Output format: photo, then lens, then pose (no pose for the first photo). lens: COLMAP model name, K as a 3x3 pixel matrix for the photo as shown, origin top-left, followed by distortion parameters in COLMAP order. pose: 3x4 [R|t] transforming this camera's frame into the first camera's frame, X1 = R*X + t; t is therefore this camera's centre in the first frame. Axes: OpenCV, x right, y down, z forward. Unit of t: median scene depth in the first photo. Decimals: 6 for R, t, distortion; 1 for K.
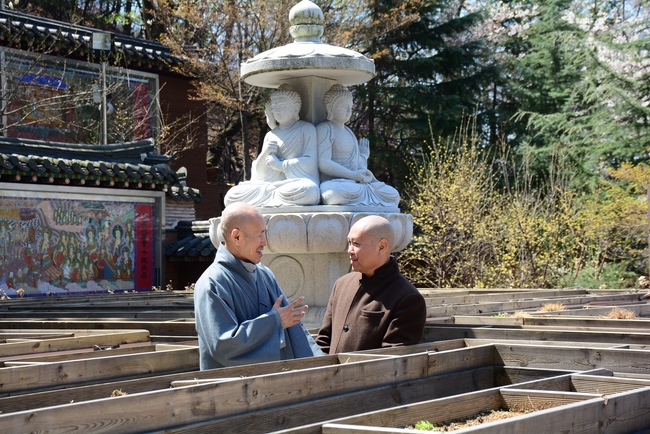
lens RADIAL K [[1214.4, 0, 325.0], [0, 1214.4, 217.0], [0, 0, 1]] dist [0.328137, 0.075034]
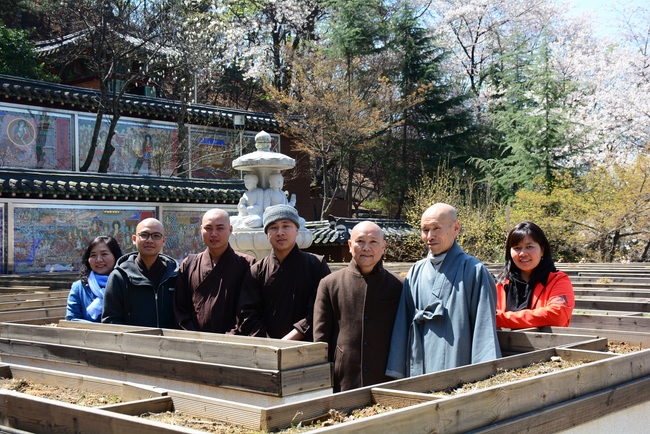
lens RADIAL K [[837.9, 0, 325.0], [0, 837.9, 217.0], [0, 0, 1]] dist [0.005199, 0.050992]
pose [[0.989764, -0.006941, -0.142546, 0.126242], [0.008094, 0.999939, 0.007511, -0.015310], [0.142485, -0.008588, 0.989760, -0.186220]]
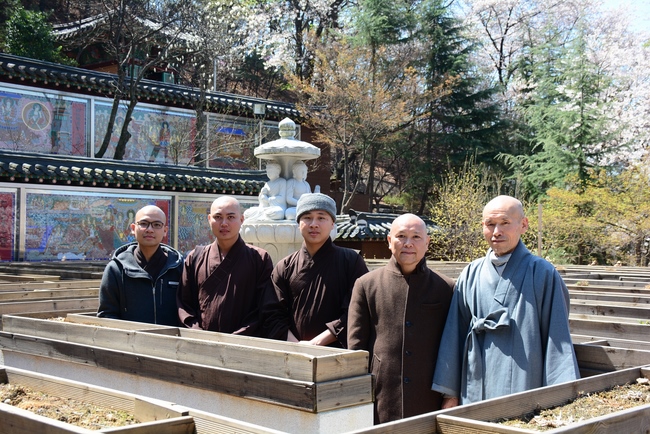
lens RADIAL K [[850.5, 0, 315.7], [0, 850.5, 216.4], [0, 0, 1]] dist [0.020056, 0.016662]
pose [[0.984860, 0.019418, -0.172260, 0.116617], [-0.017358, 0.999759, 0.013454, -0.014022], [0.172479, -0.010260, 0.984960, -0.163187]]
